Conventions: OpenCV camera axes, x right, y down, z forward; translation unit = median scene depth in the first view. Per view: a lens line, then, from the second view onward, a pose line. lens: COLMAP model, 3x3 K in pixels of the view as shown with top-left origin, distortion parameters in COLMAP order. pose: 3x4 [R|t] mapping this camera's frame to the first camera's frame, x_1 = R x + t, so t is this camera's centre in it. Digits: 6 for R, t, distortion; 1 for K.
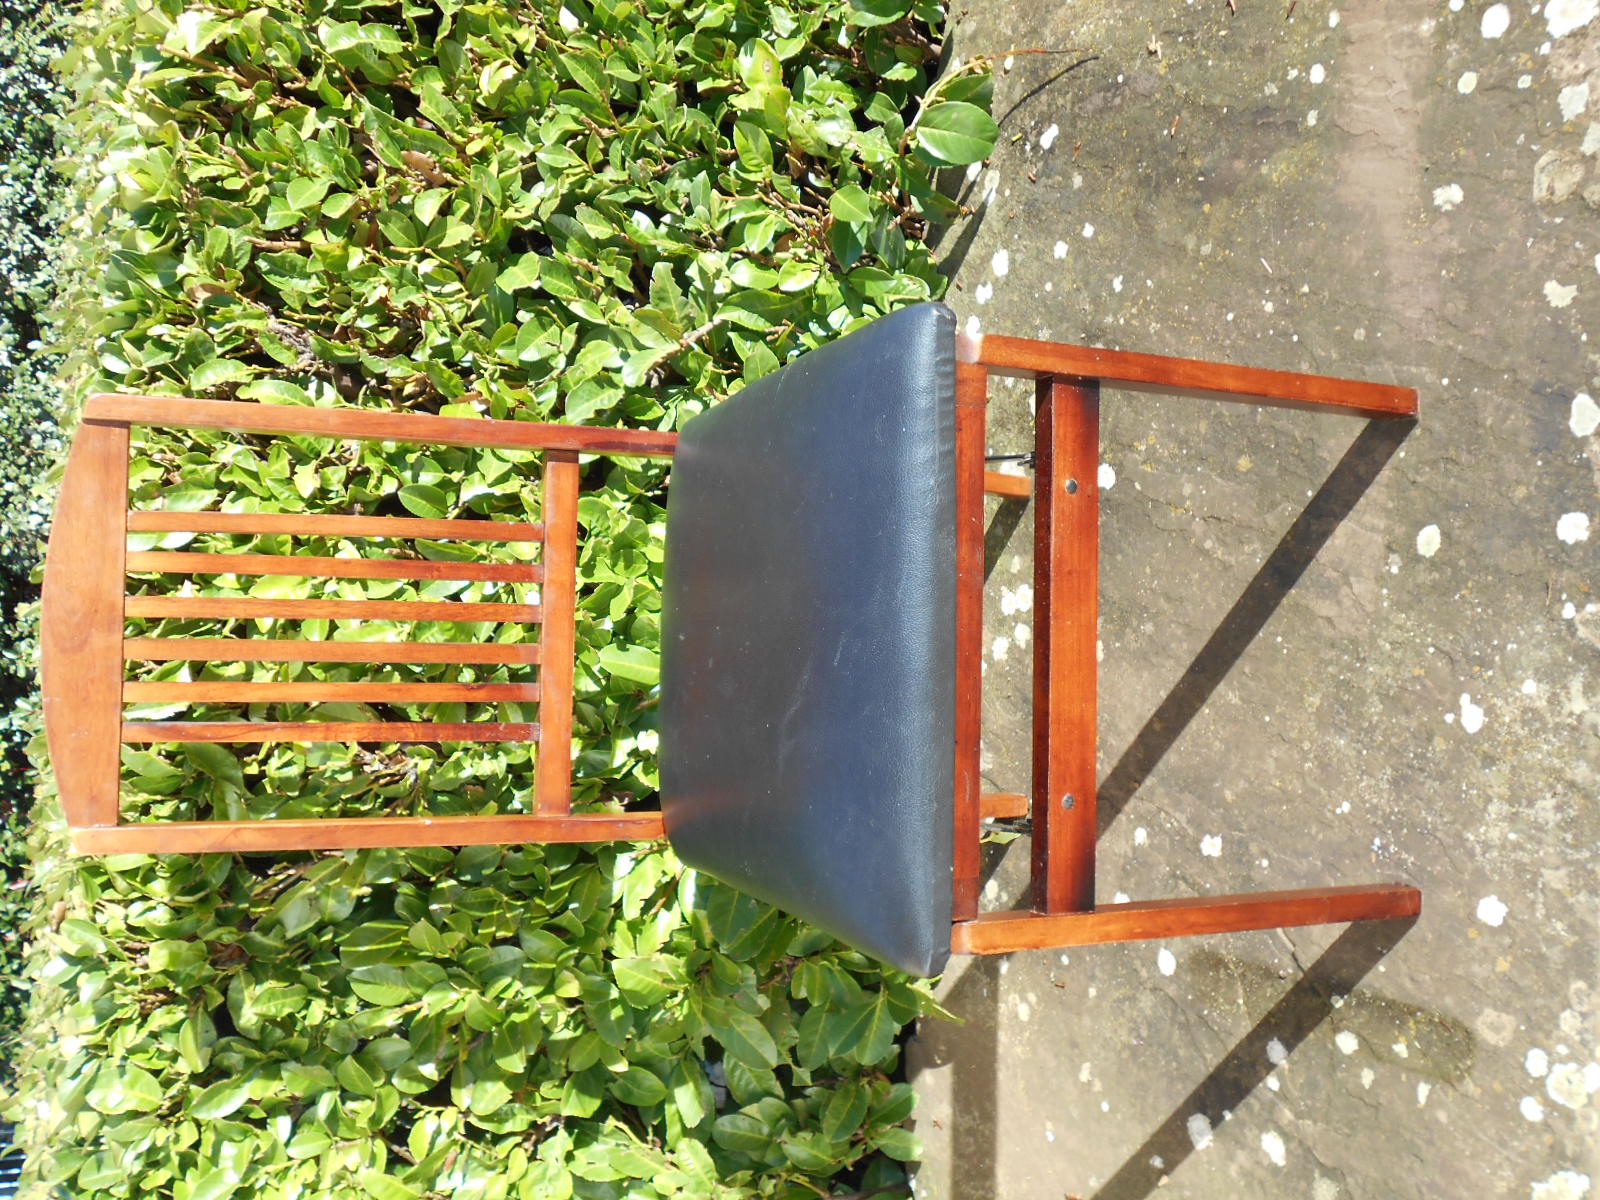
lens RADIAL K [[1549.5, 0, 808.2], [0, 1549.5, 599.3], [0, 0, 1]] dist [-0.060697, 0.000000]
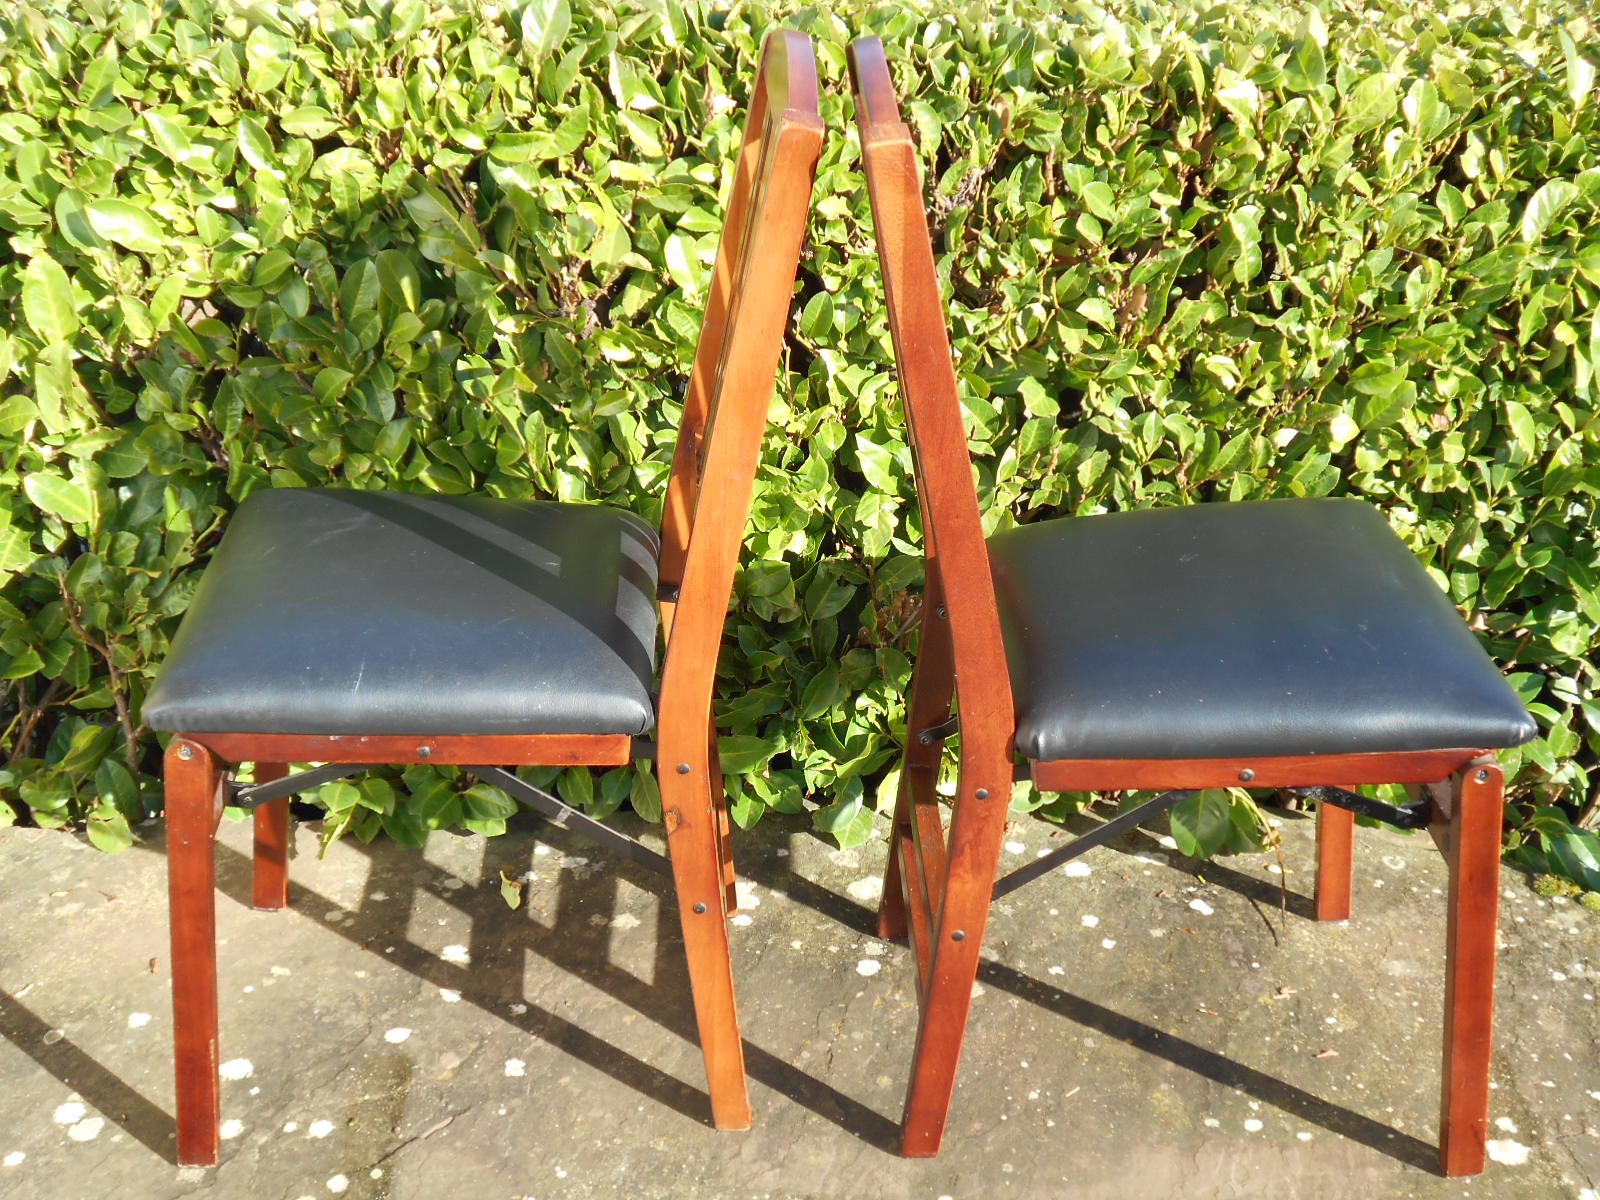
lens RADIAL K [[2072.8, 0, 803.2], [0, 2072.8, 595.9], [0, 0, 1]] dist [-0.099485, 0.000000]
pose [[0.038771, 0.992315, -0.117507, 0.111404], [-0.998483, 0.033873, -0.043398, 0.015142], [-0.039084, 0.119011, 0.992123, -0.395762]]
